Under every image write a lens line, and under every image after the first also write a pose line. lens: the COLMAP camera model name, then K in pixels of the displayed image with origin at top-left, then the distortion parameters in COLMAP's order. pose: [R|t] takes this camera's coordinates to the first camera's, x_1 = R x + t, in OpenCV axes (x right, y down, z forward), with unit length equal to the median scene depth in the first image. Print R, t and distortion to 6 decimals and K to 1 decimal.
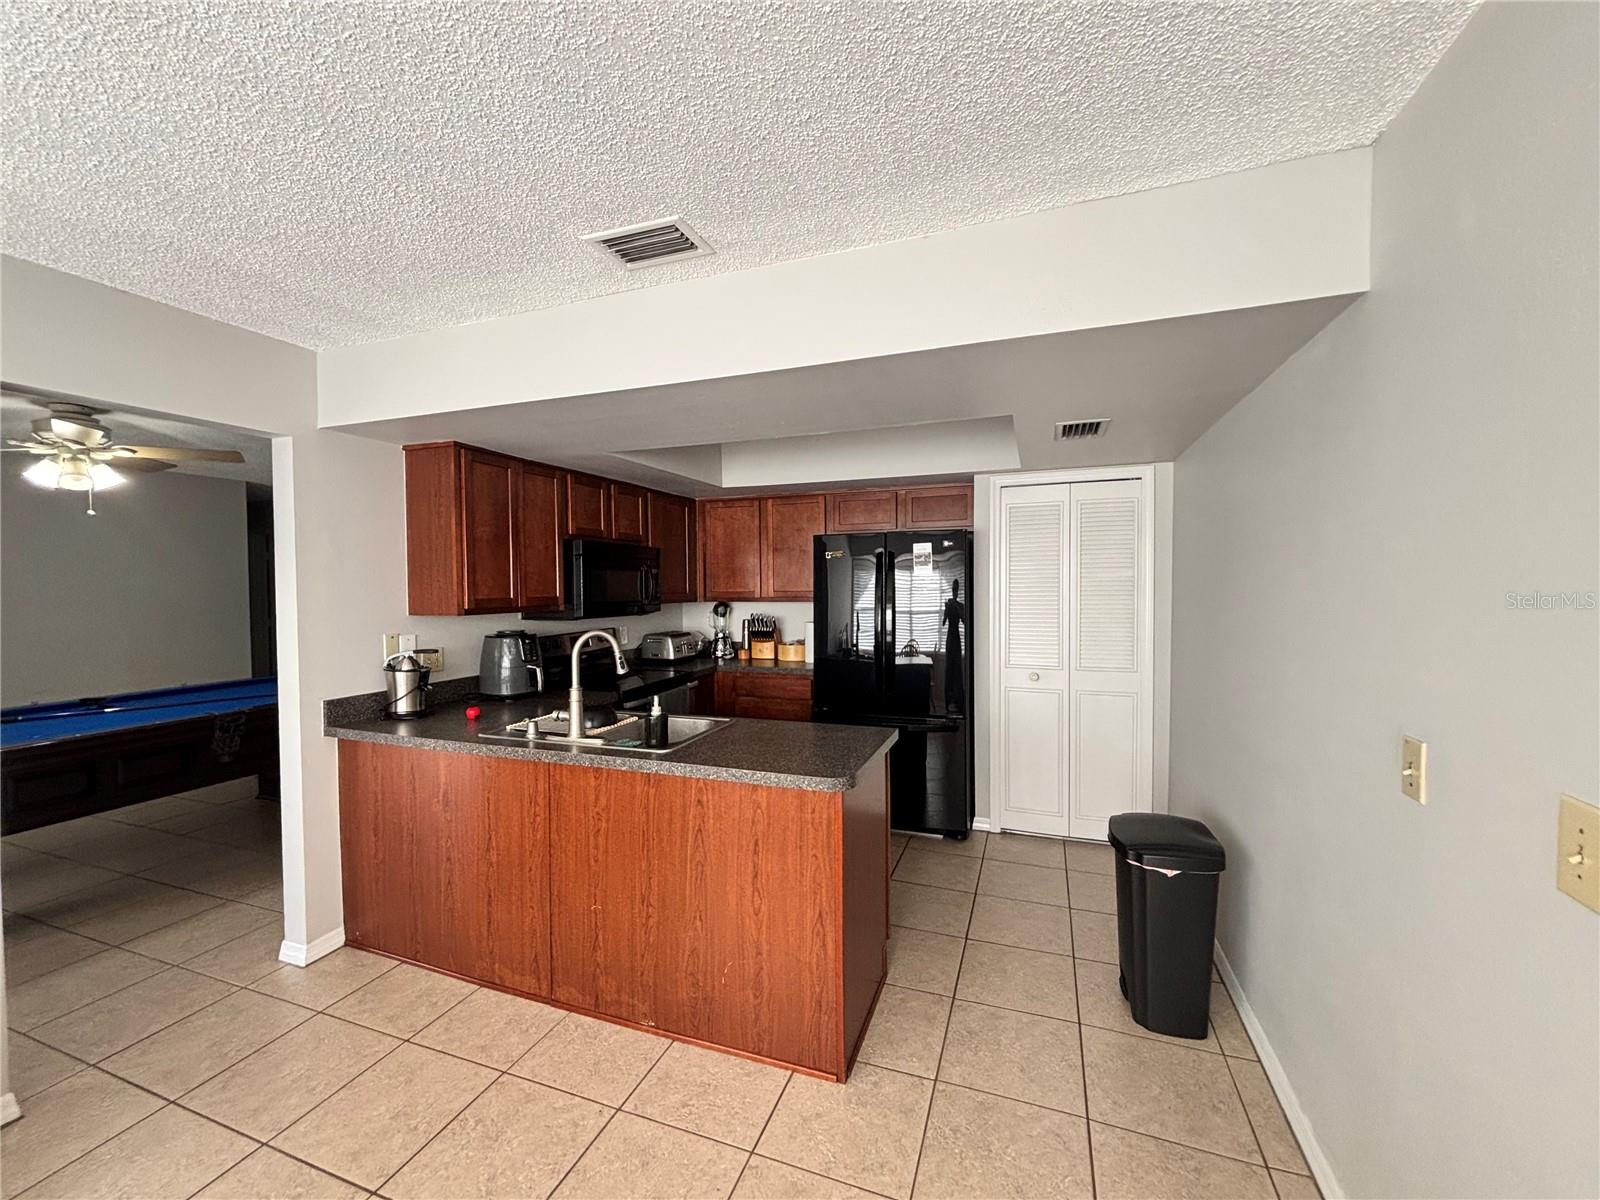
lens RADIAL K [[632.1, 0, 800.0], [0, 632.1, 600.0], [0, 0, 1]] dist [-0.000775, -0.000271]
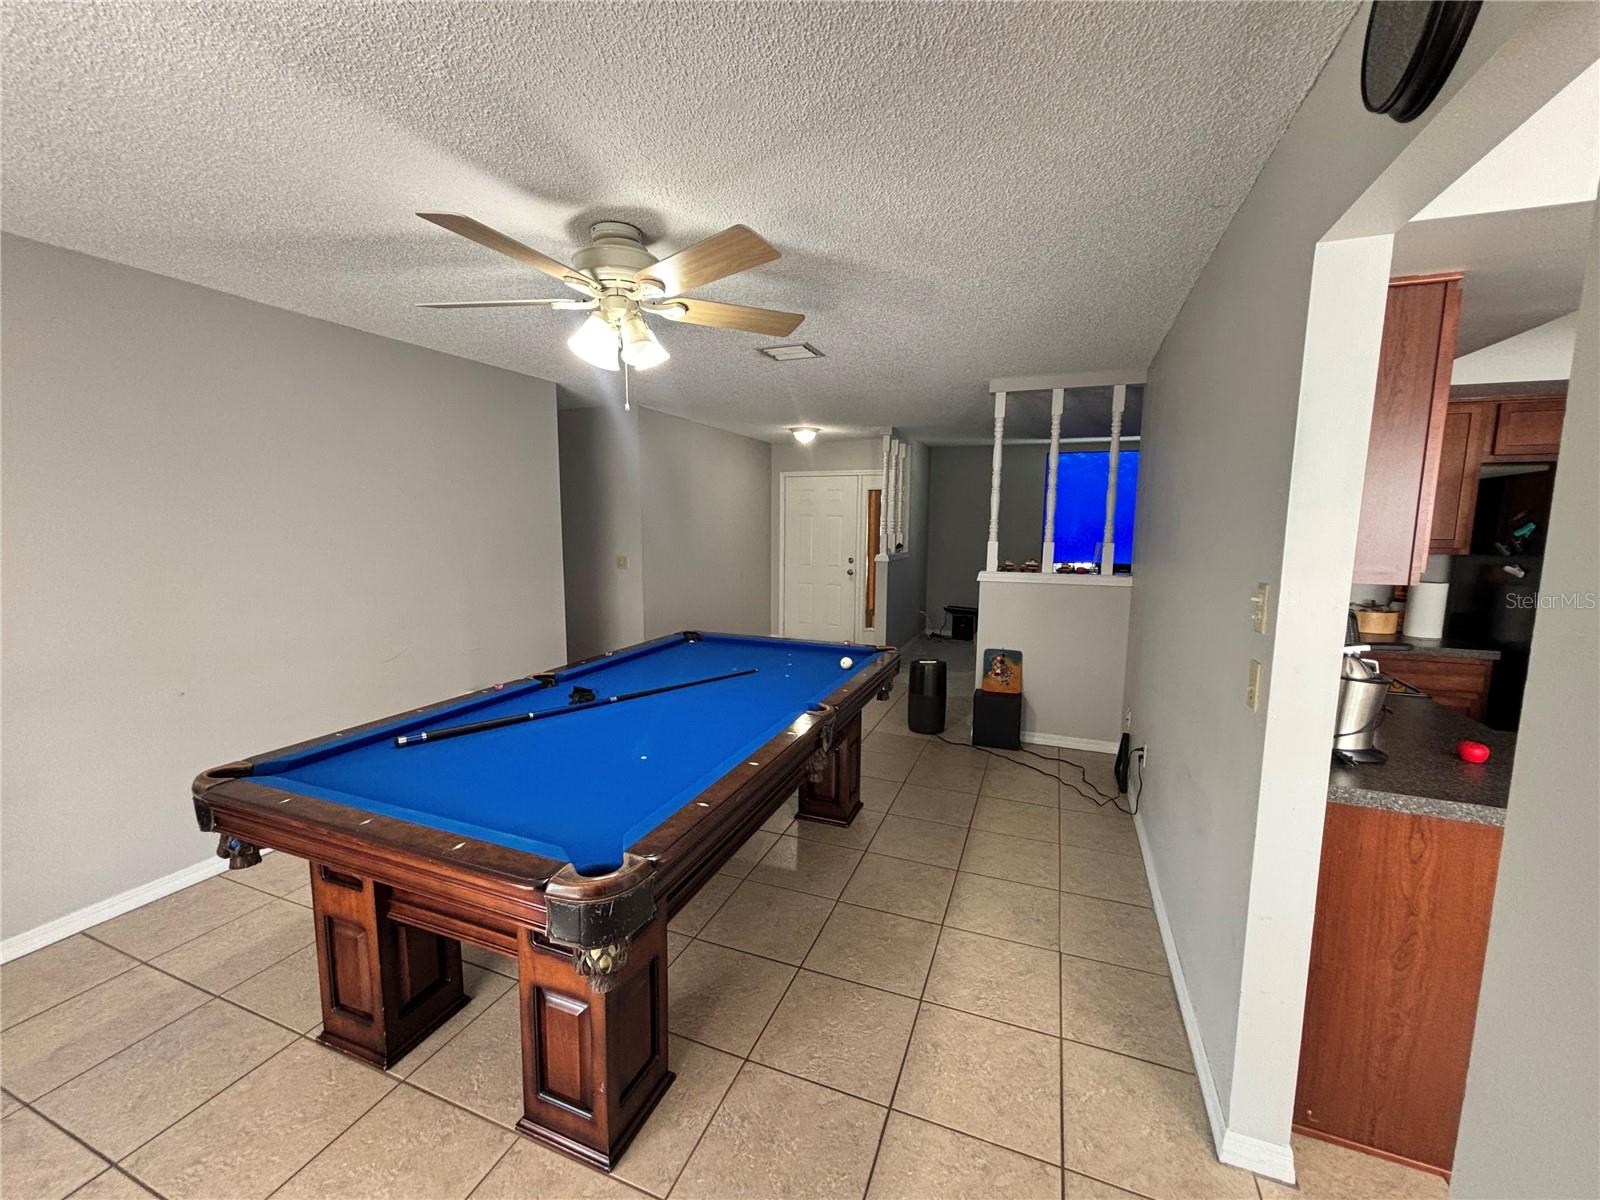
lens RADIAL K [[645.6, 0, 800.0], [0, 645.6, 600.0], [0, 0, 1]] dist [-0.001064, -0.000232]
pose [[0.999409, 0.026230, -0.022228, -0.552598], [-0.024015, 0.995222, 0.094640, -0.005033], [0.024604, -0.094050, 0.995263, 0.194029]]
